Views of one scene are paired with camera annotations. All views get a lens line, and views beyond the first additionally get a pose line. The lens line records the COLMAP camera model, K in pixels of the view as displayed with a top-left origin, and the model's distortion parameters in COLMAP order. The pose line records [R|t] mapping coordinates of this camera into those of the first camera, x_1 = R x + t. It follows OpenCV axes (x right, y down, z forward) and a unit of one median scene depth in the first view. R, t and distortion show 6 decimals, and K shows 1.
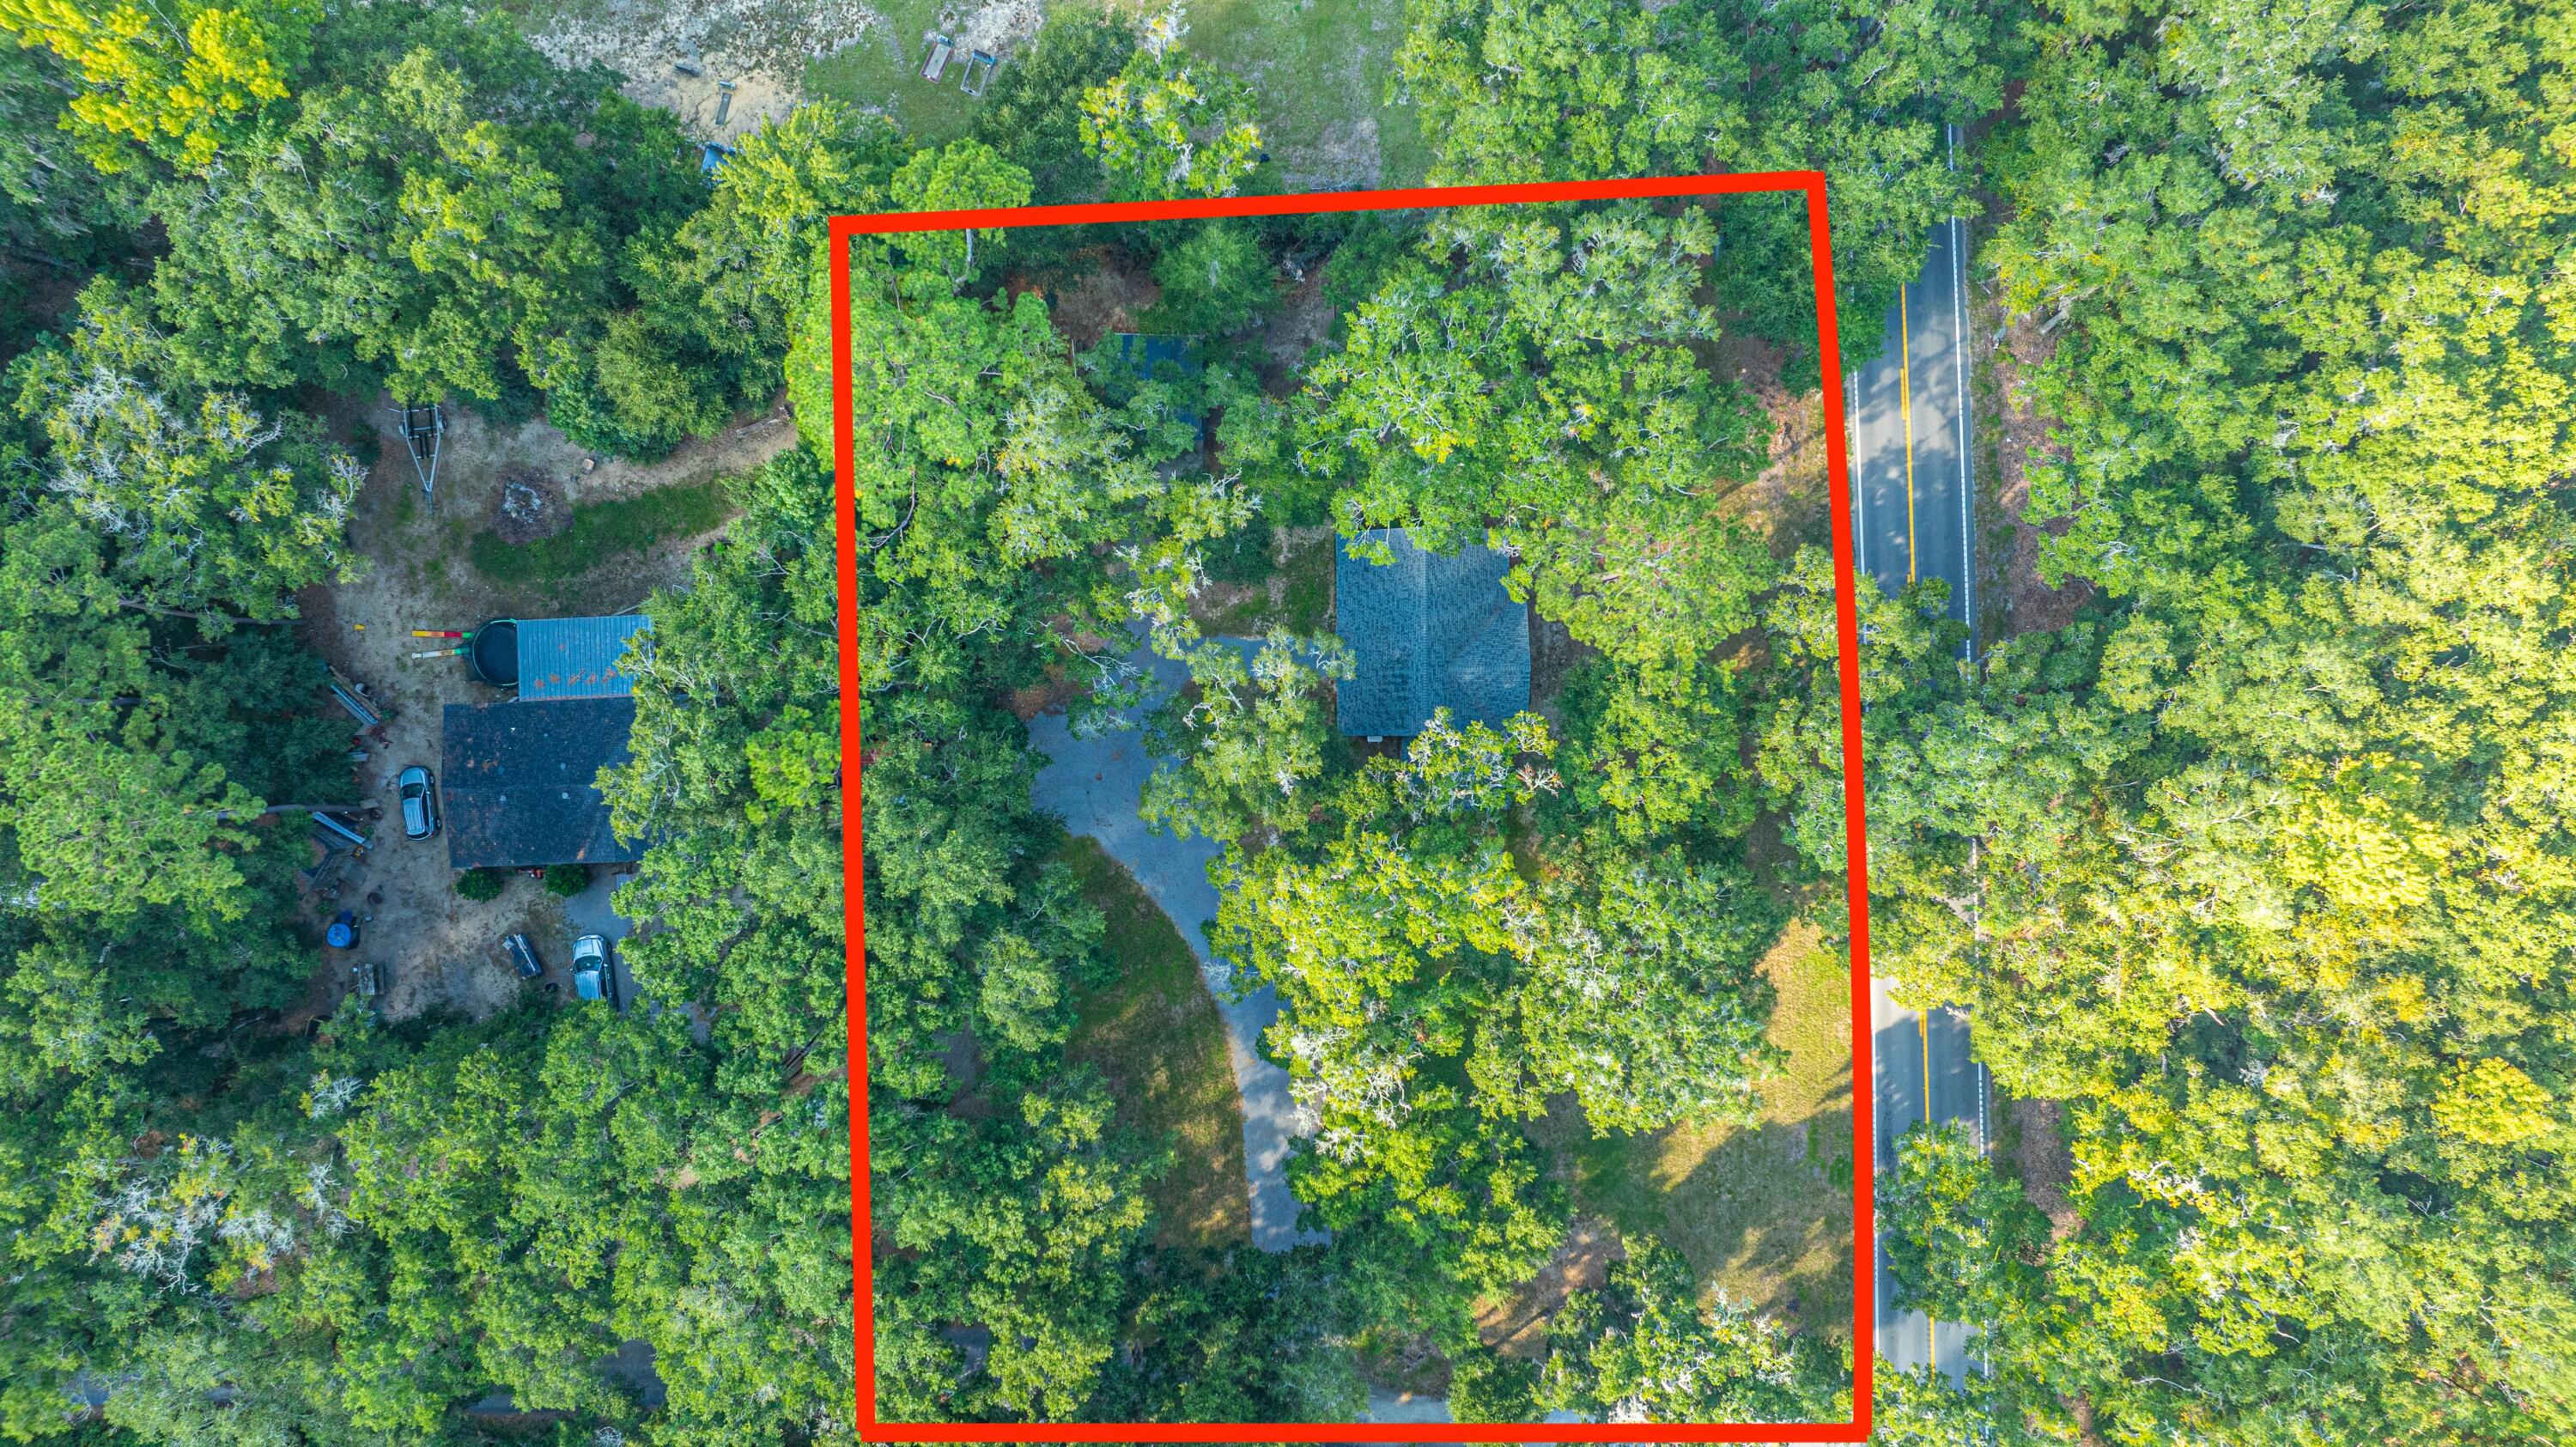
lens RADIAL K [[1940.8, 0, 1277.3], [0, 1940.8, 685.7], [0, 0, 1]] dist [-0.003698, -0.038511]
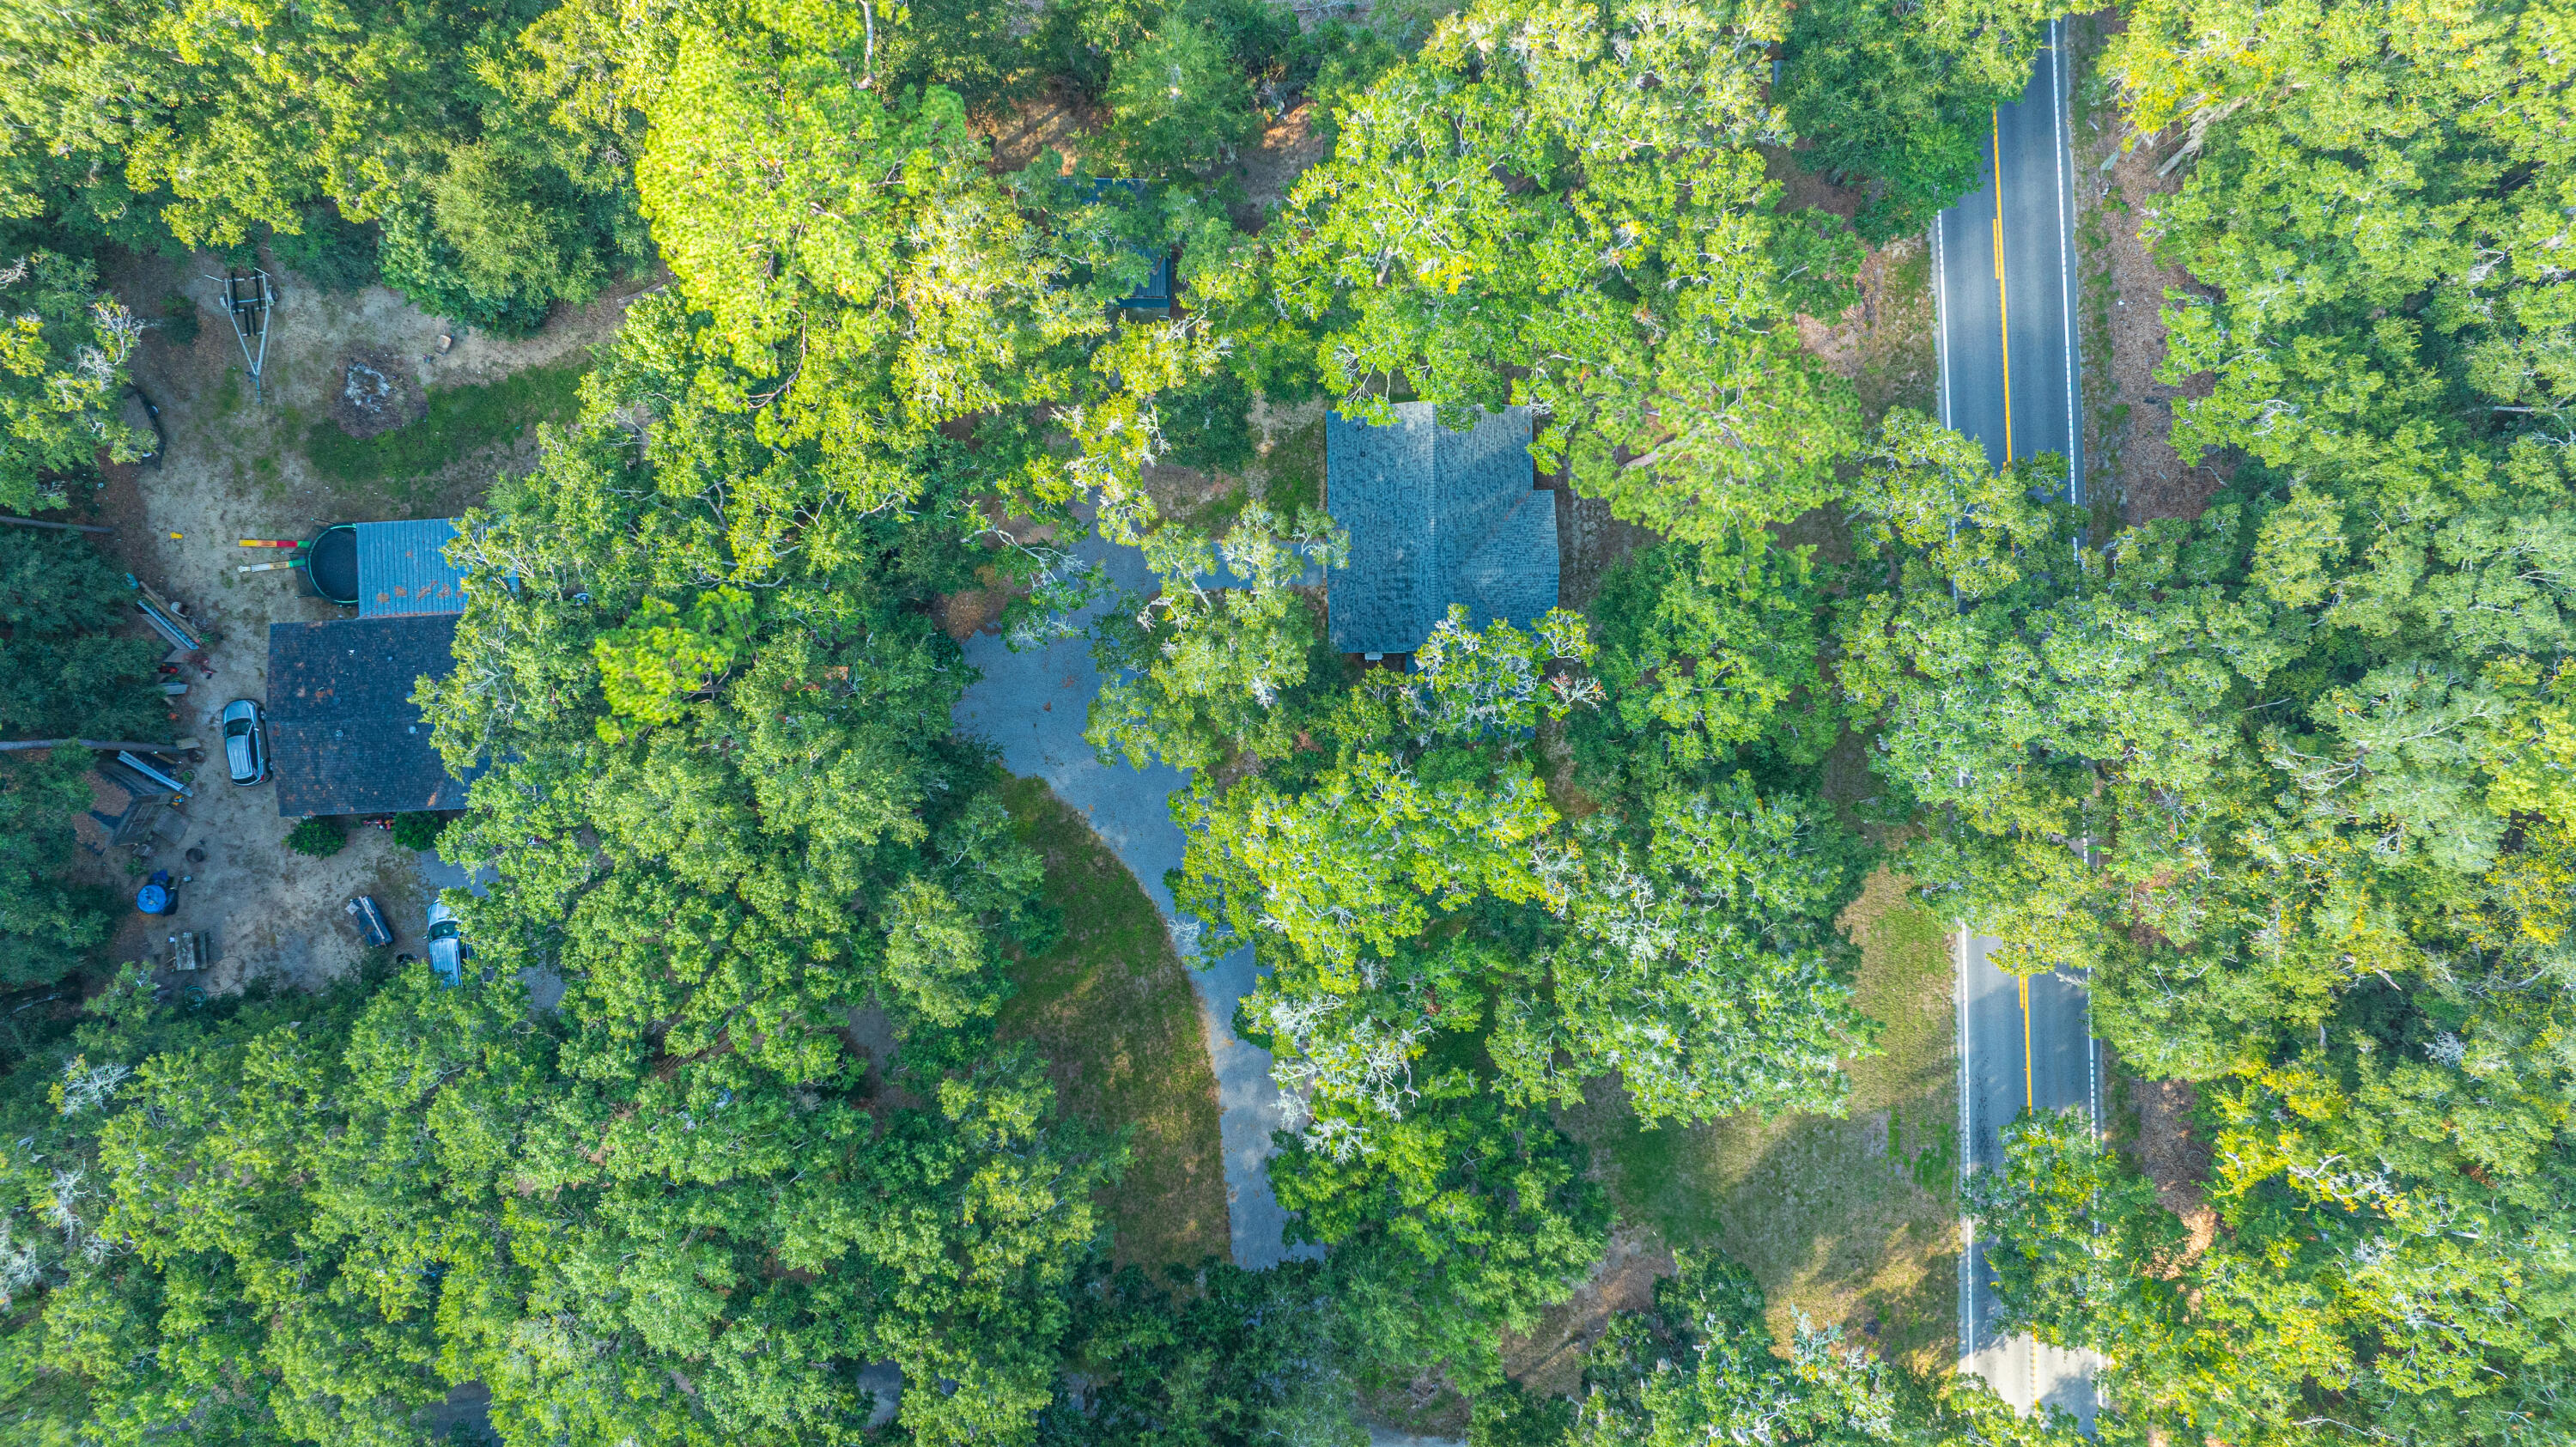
lens RADIAL K [[1792.5, 0, 1288.0], [0, 1792.5, 723.5], [0, 0, 1]] dist [-0.027674, 0.030635]
pose [[0.999988, -0.004905, 0.000135, 0.014226], [0.004905, 0.999987, 0.001637, 0.060467], [-0.000143, -0.001636, 0.999999, 0.249079]]
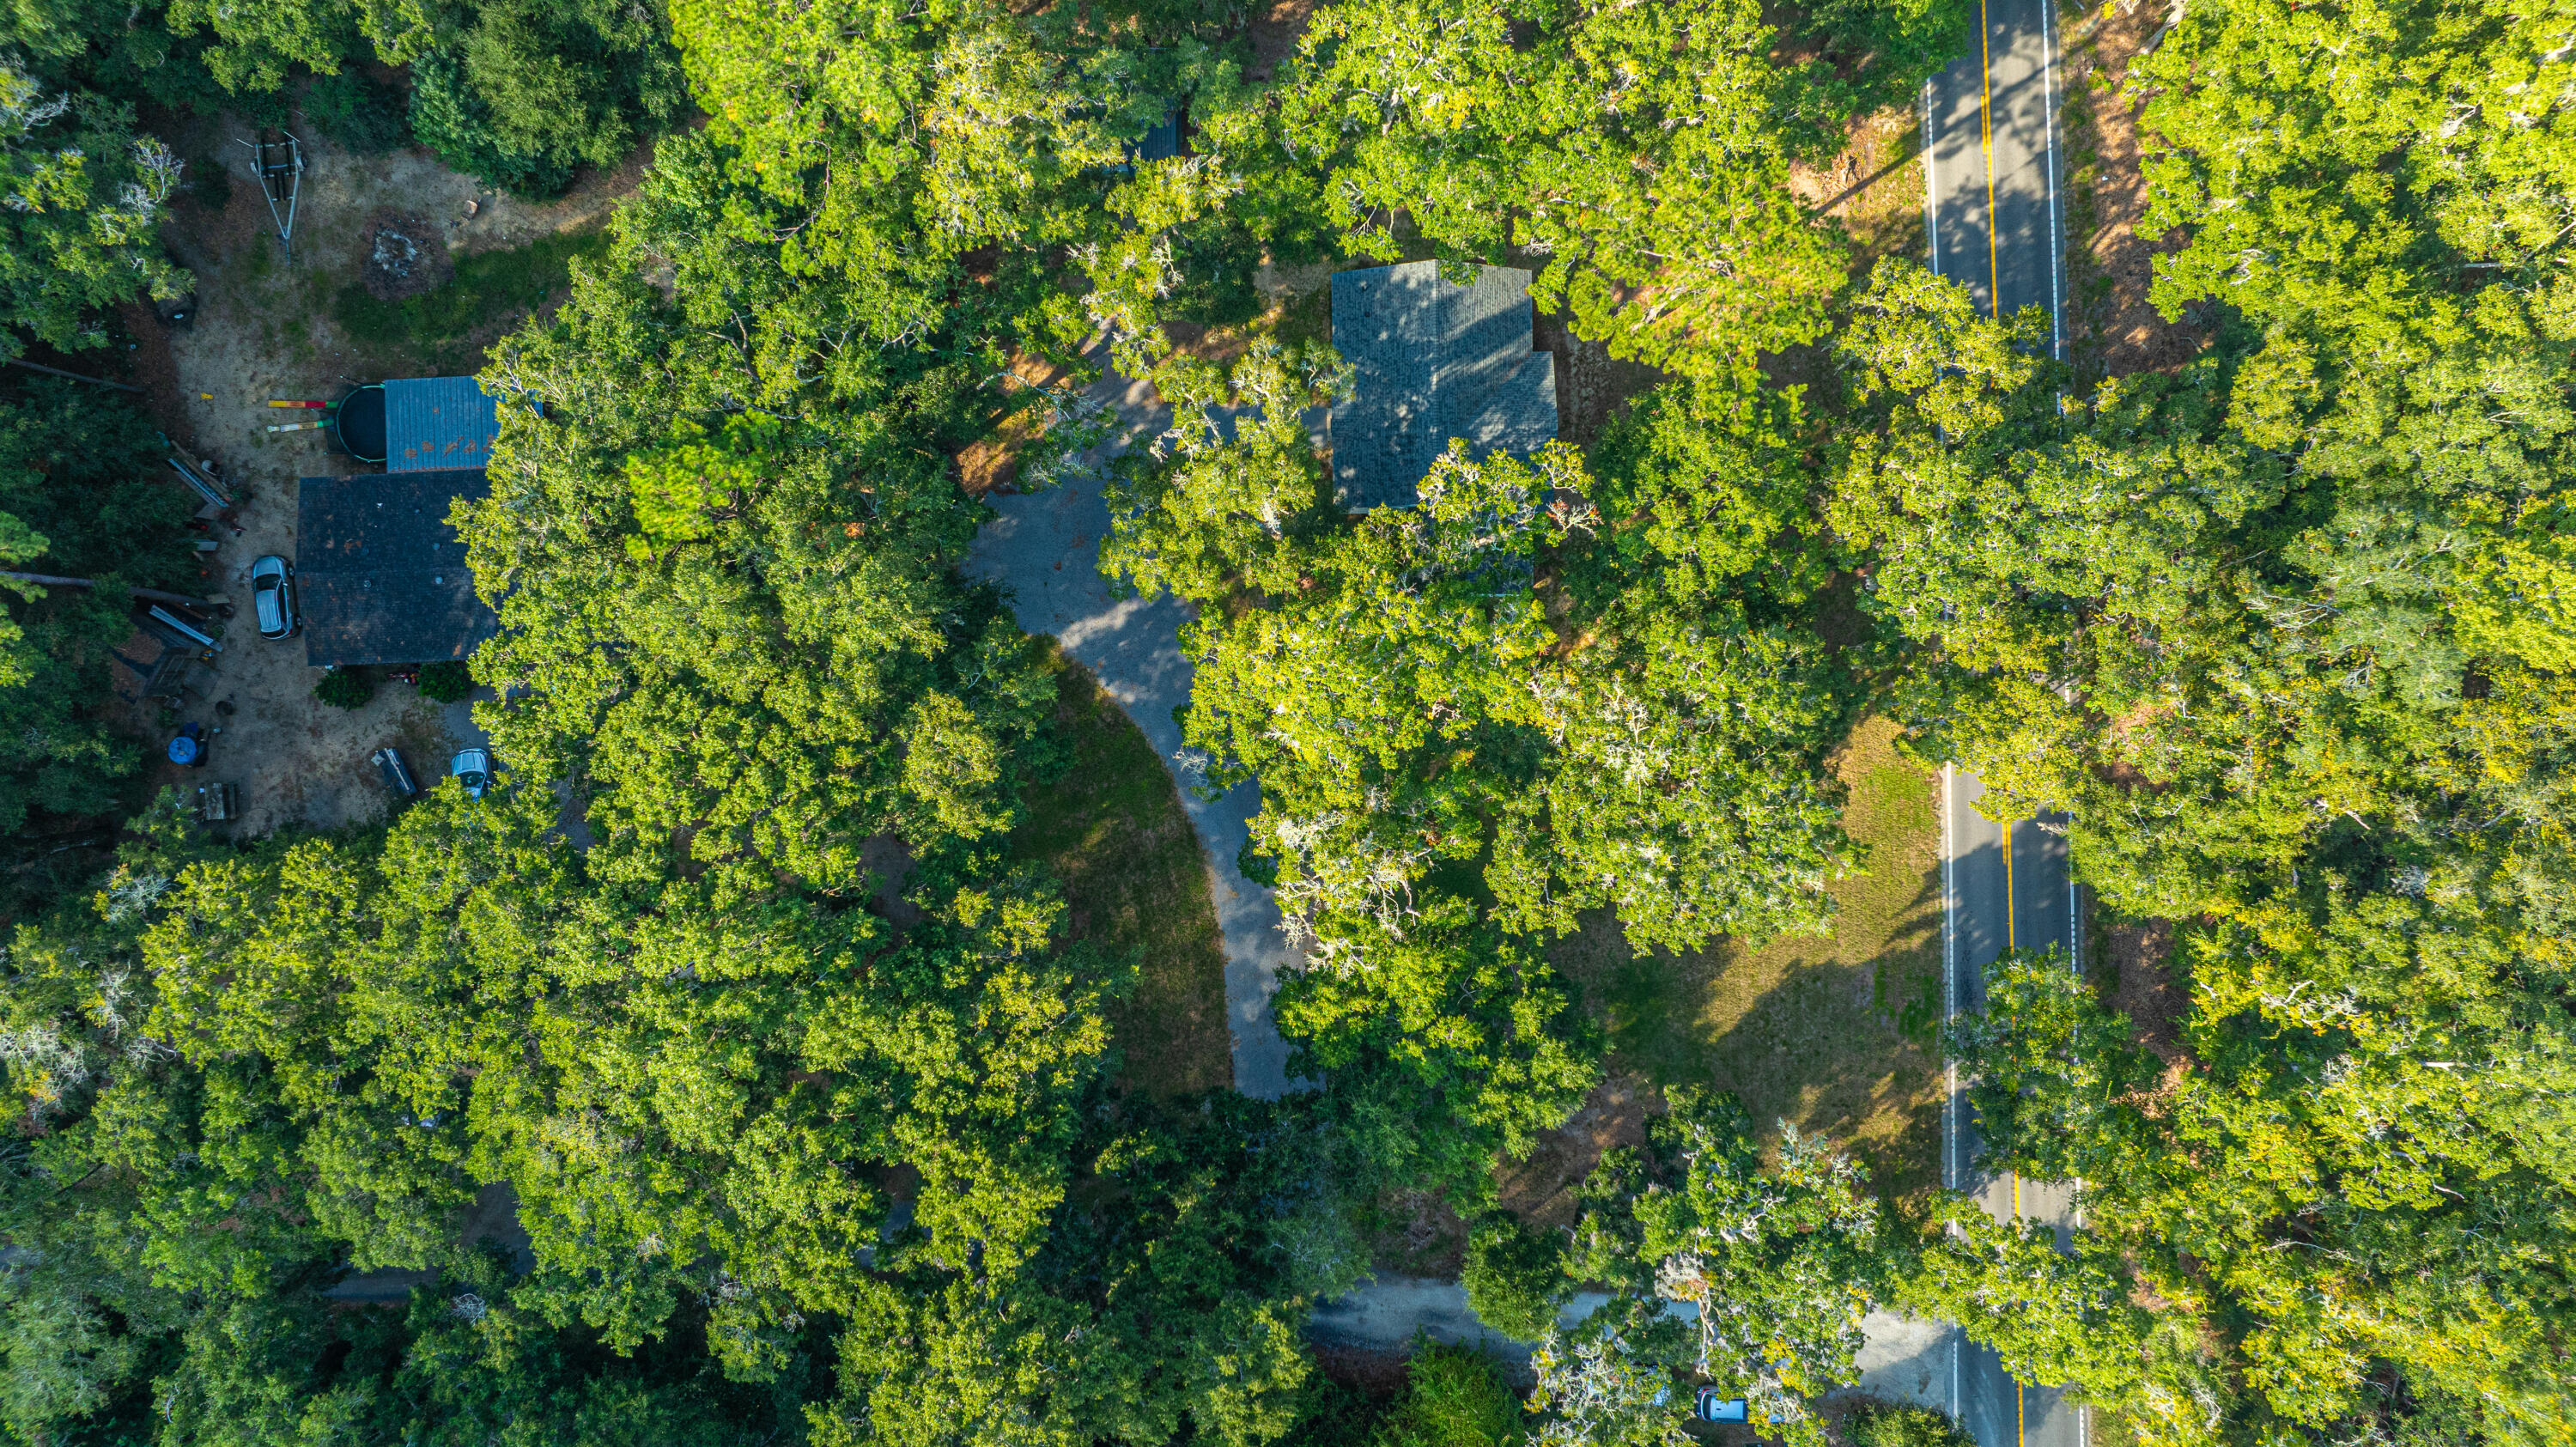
lens RADIAL K [[1811.2, 0, 1282.3], [0, 1811.2, 779.4], [0, 0, 1]] dist [-0.032368, 0.039960]
pose [[0.999994, 0.000243, 0.003437, 0.006226], [-0.000260, 0.999988, 0.004881, 0.156441], [-0.003436, -0.004882, 0.999982, 0.216288]]
